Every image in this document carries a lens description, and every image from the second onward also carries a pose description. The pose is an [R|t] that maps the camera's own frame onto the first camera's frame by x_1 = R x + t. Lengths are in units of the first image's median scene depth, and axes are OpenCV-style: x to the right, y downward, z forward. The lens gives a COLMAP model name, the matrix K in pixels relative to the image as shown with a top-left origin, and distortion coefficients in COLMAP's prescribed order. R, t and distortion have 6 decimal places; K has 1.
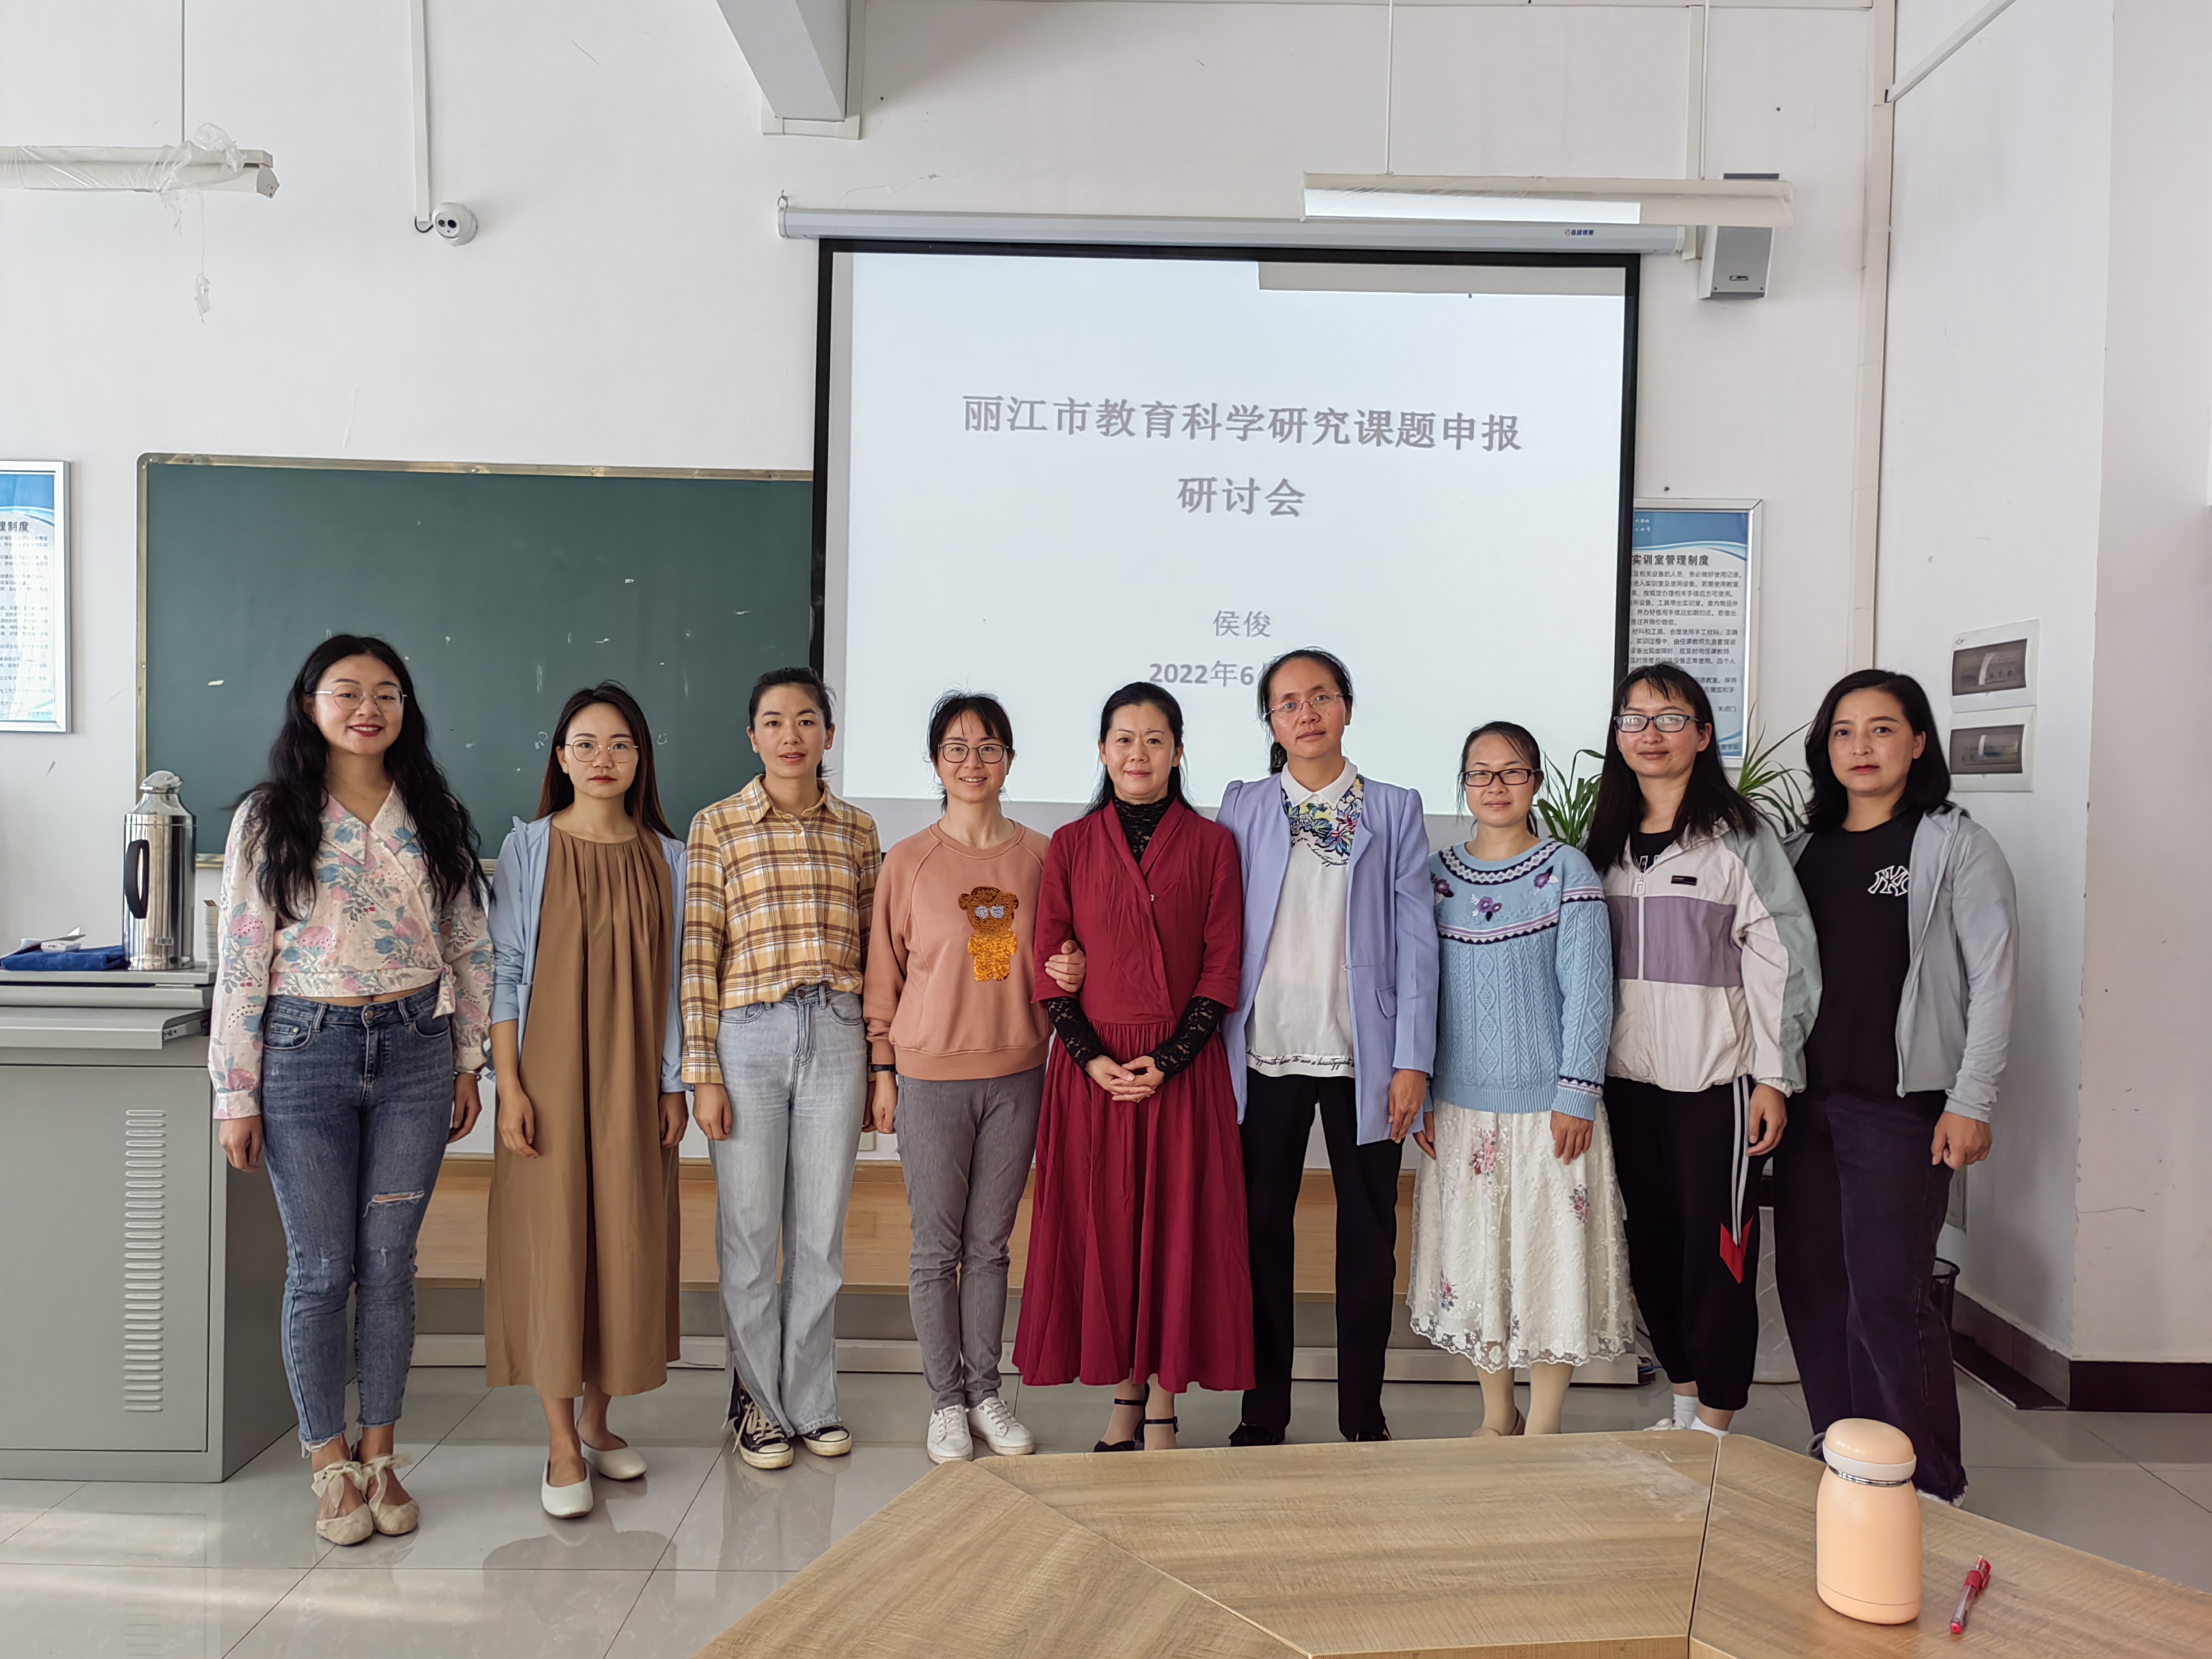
lens RADIAL K [[1752.9, 0, 1105.6], [0, 1752.9, 821.5], [0, 0, 1]] dist [0.000751, 0.003548]
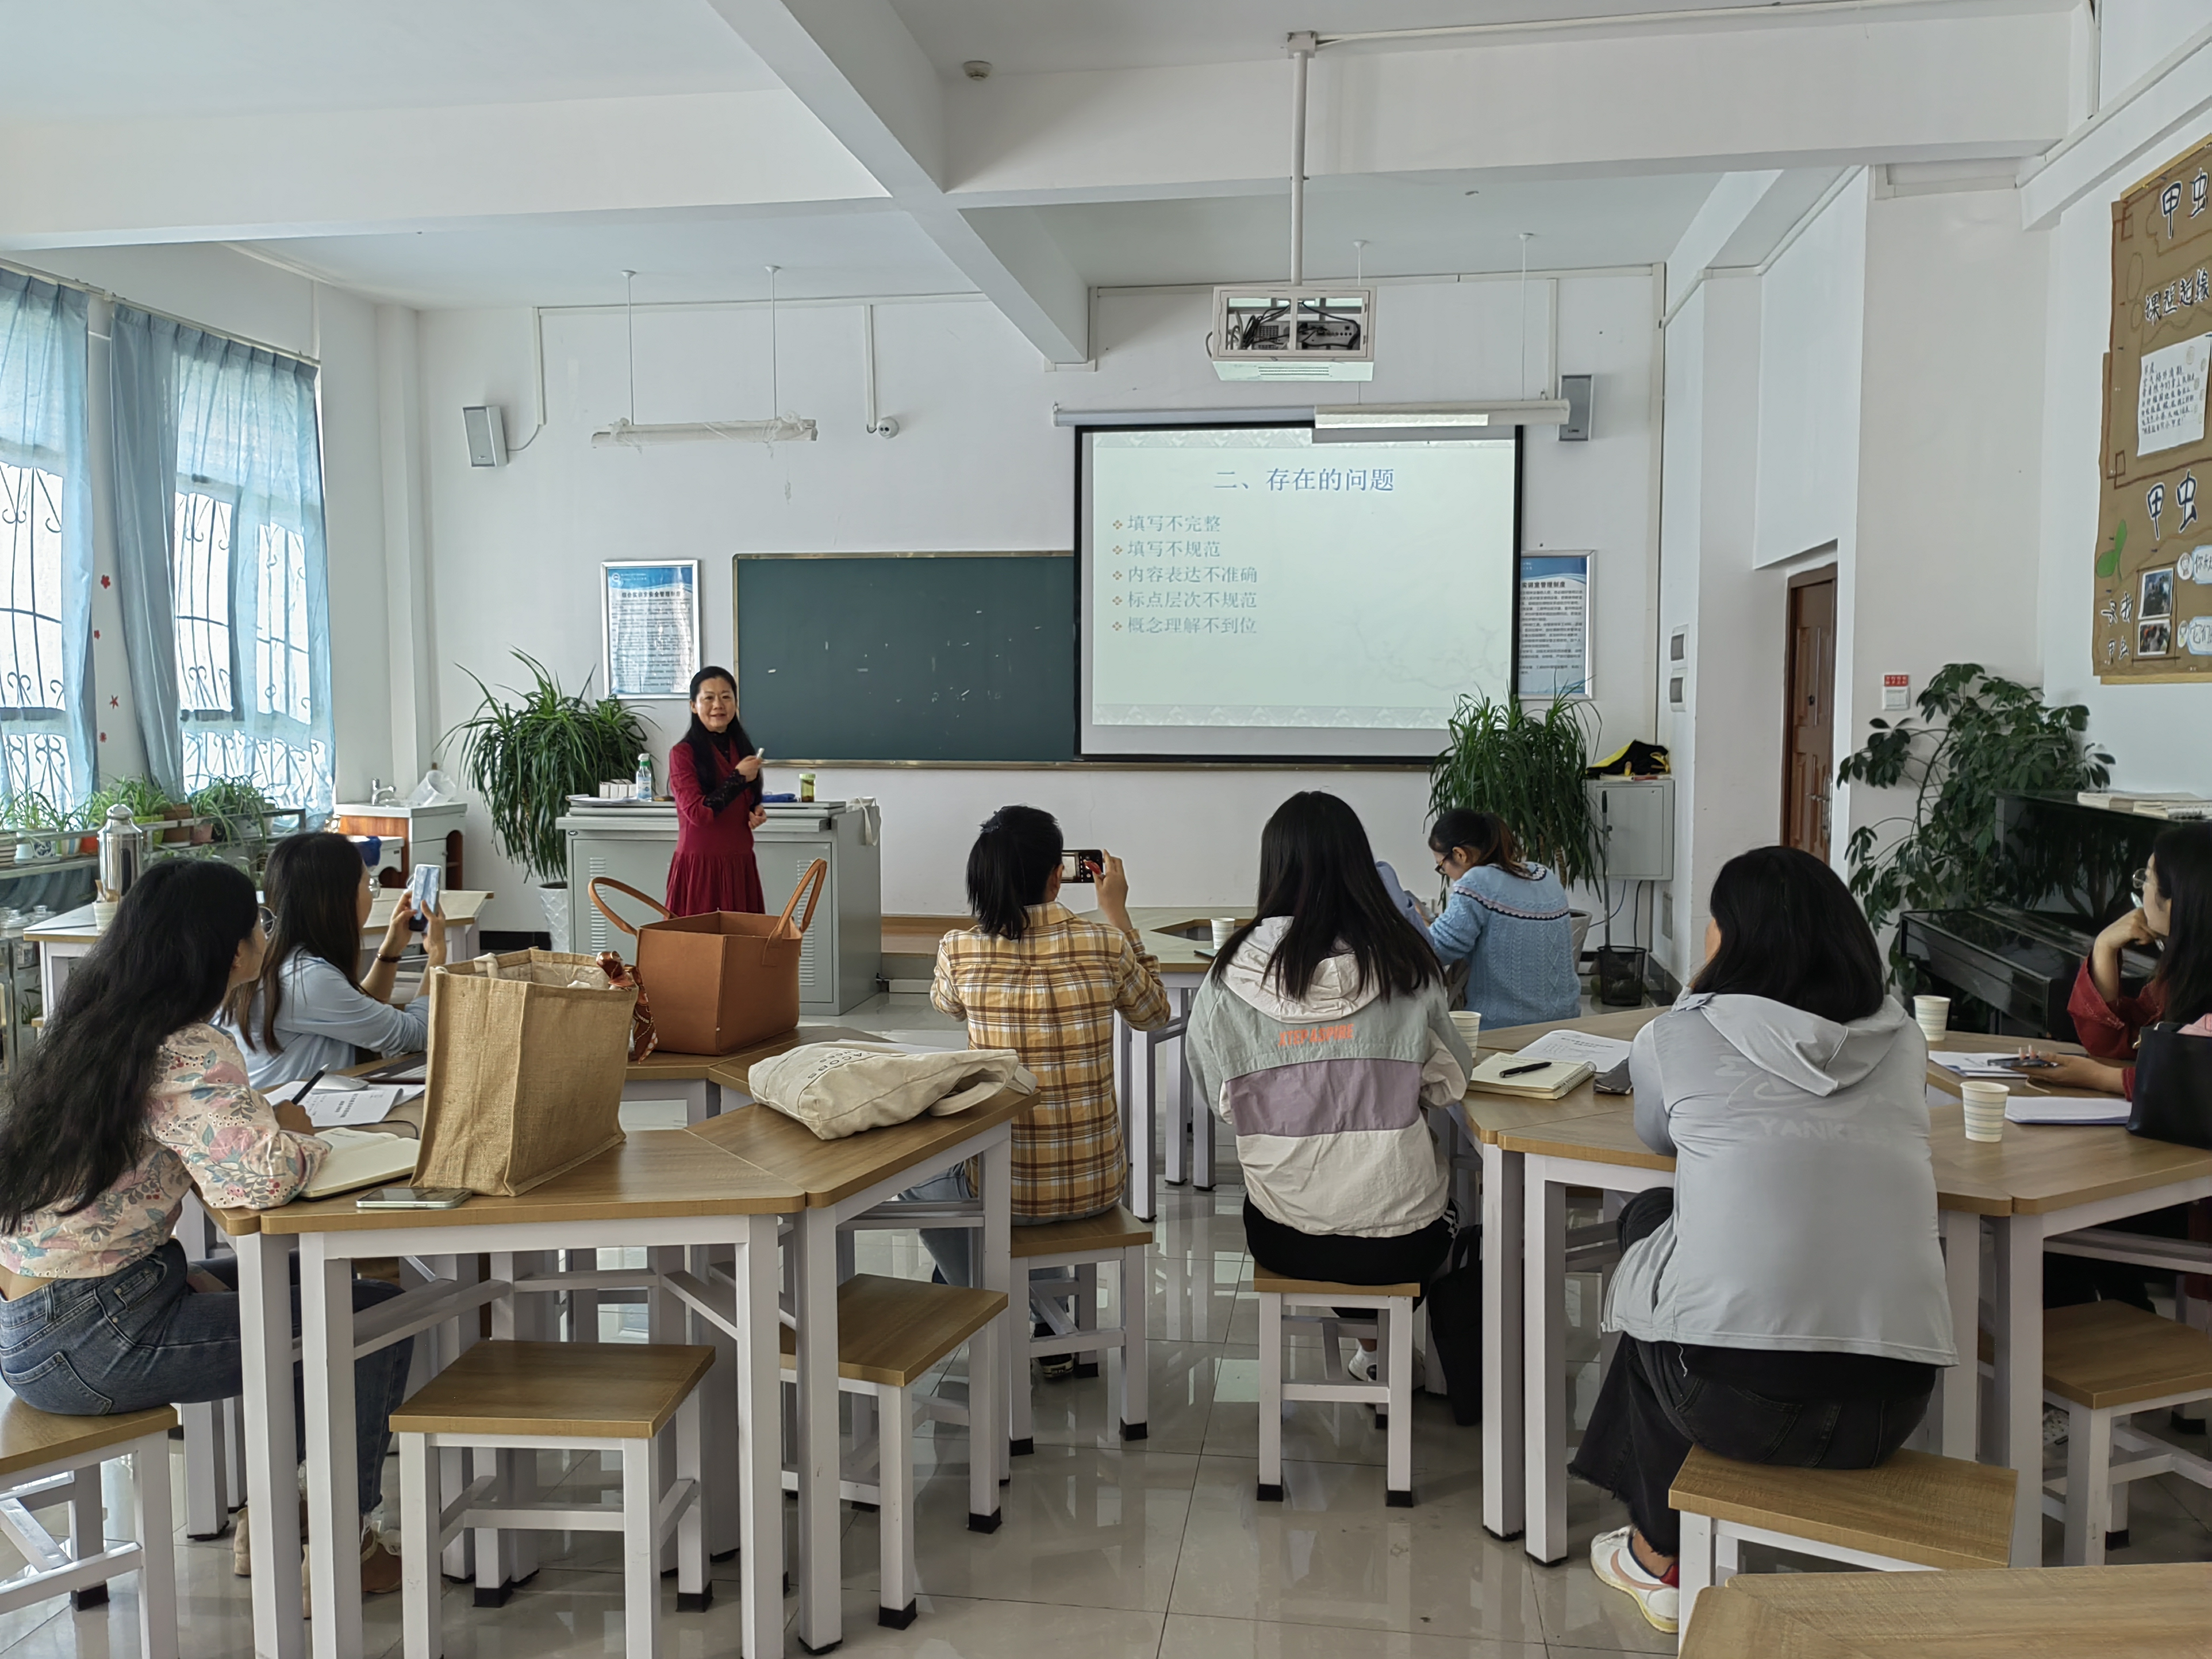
lens RADIAL K [[1752.9, 0, 1112.3], [0, 1752.9, 829.1], [0, 0, 1]] dist [0.000751, 0.003548]
pose [[0.988587, -0.008608, -0.150407, 0.154071], [0.014428, 0.999187, 0.037643, 0.028176], [0.149961, -0.039383, 0.987907, -0.862877]]
